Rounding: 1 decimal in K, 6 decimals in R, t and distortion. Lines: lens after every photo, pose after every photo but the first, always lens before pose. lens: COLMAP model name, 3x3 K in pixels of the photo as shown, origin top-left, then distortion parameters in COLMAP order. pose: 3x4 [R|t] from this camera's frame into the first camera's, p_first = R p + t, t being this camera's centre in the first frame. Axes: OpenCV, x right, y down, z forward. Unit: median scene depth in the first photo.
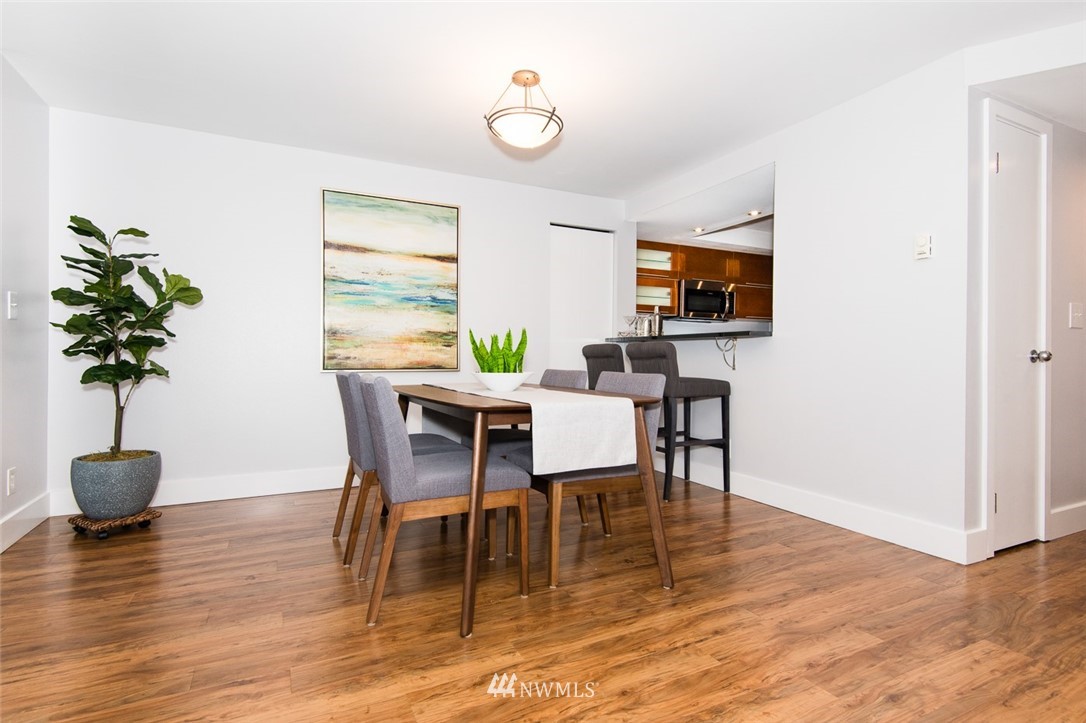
lens RADIAL K [[535.2, 0, 545.0], [0, 535.2, 358.6], [0, 0, 1]] dist [0.028643, -0.016079]
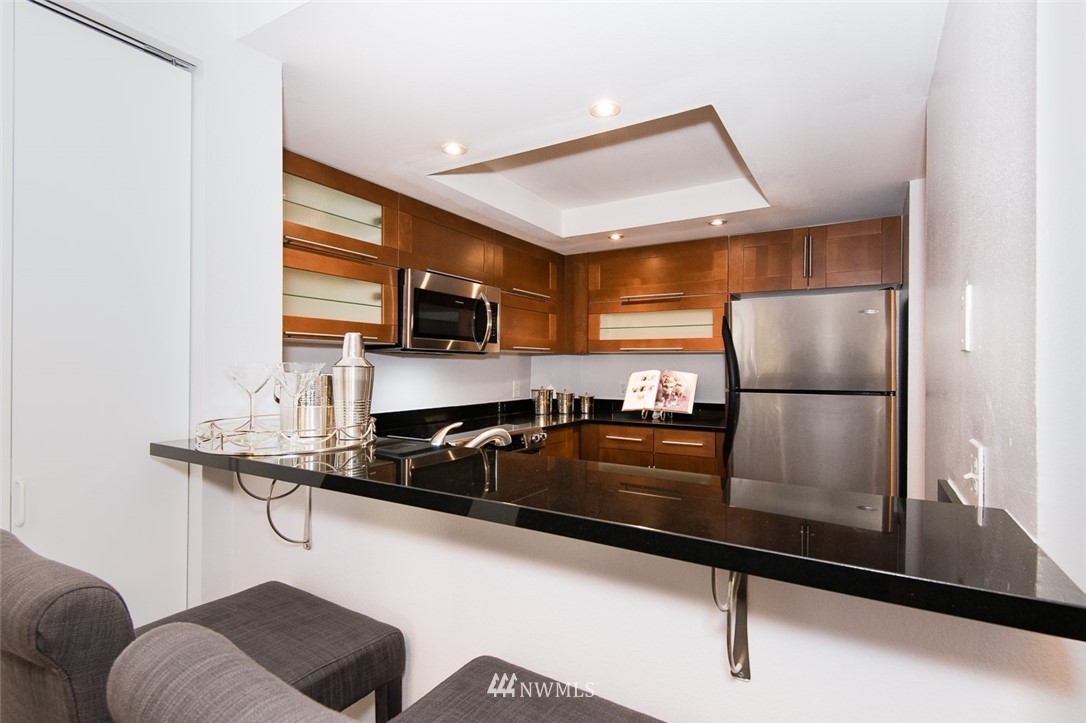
lens RADIAL K [[509.1, 0, 543.0], [0, 509.1, 361.5], [0, 0, 1]] dist [0.037241, -0.019449]
pose [[0.849699, 0.005241, 0.527242, 0.194618], [-0.001833, 0.999974, -0.006986, -0.100687], [-0.527265, 0.004969, 0.849686, 0.890146]]
